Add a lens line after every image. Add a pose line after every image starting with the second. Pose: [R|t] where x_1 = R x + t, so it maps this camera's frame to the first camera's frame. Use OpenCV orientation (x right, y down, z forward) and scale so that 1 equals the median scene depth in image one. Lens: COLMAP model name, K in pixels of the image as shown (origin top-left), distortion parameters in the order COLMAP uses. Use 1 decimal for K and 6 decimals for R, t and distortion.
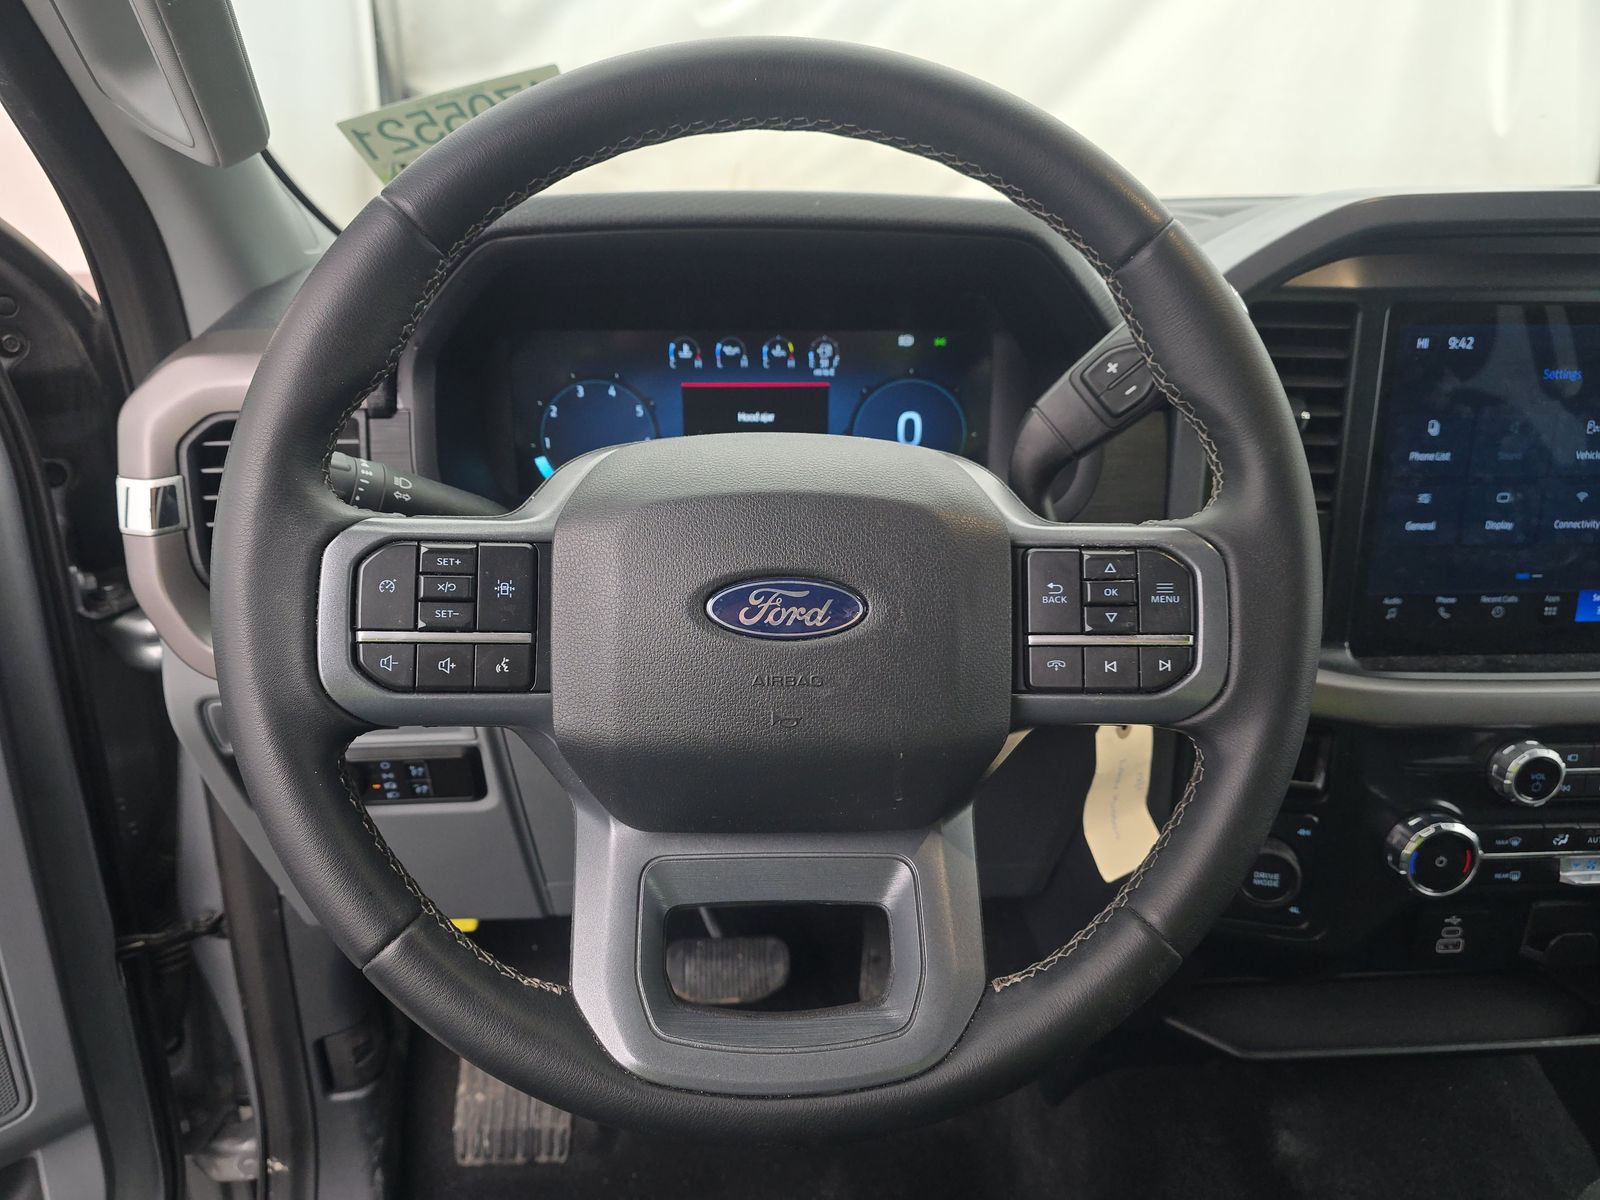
lens RADIAL K [[1055.3, 0, 792.4], [0, 1055.3, 595.5], [0, 0, 1]] dist [0.045914, -0.043042]
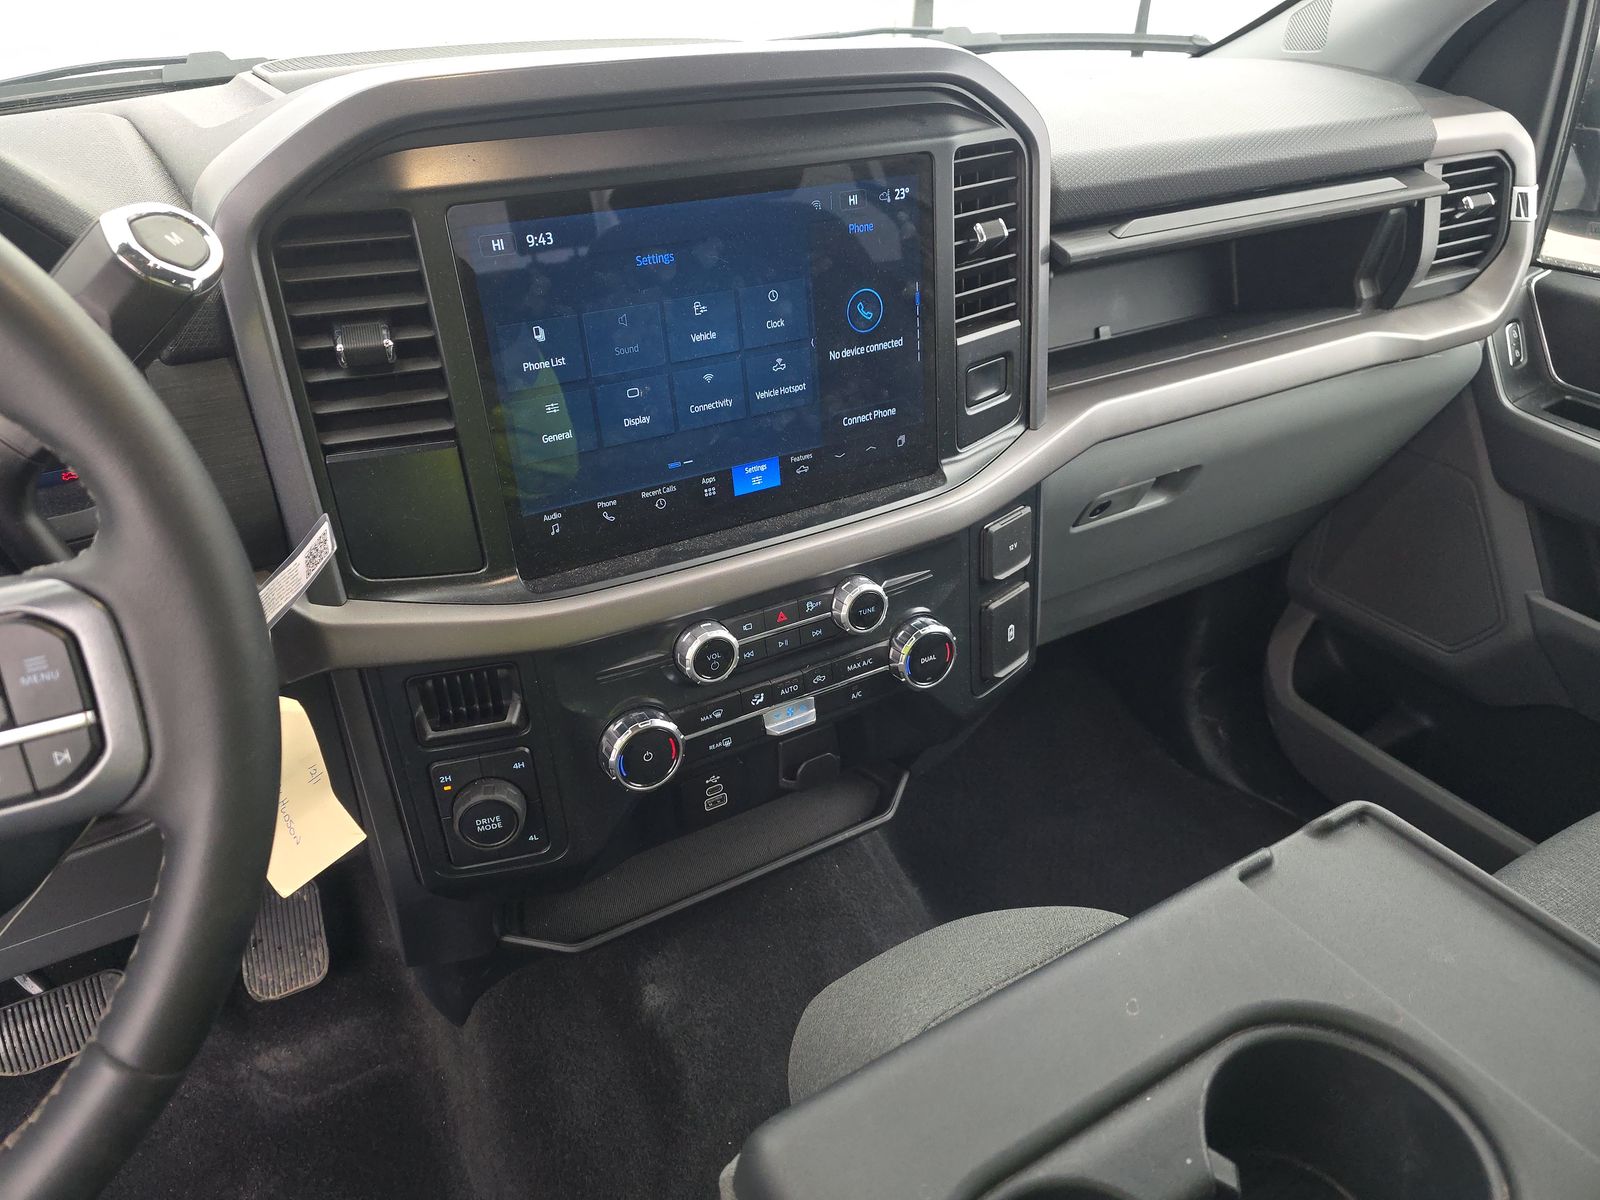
lens RADIAL K [[1055.3, 0, 792.4], [0, 1055.3, 595.5], [0, 0, 1]] dist [0.045914, -0.043042]
pose [[0.897870, -0.239133, 0.369655, 0.386233], [0.175435, 0.964422, 0.197771, -0.077446], [-0.403797, -0.112722, 0.907878, 0.032623]]
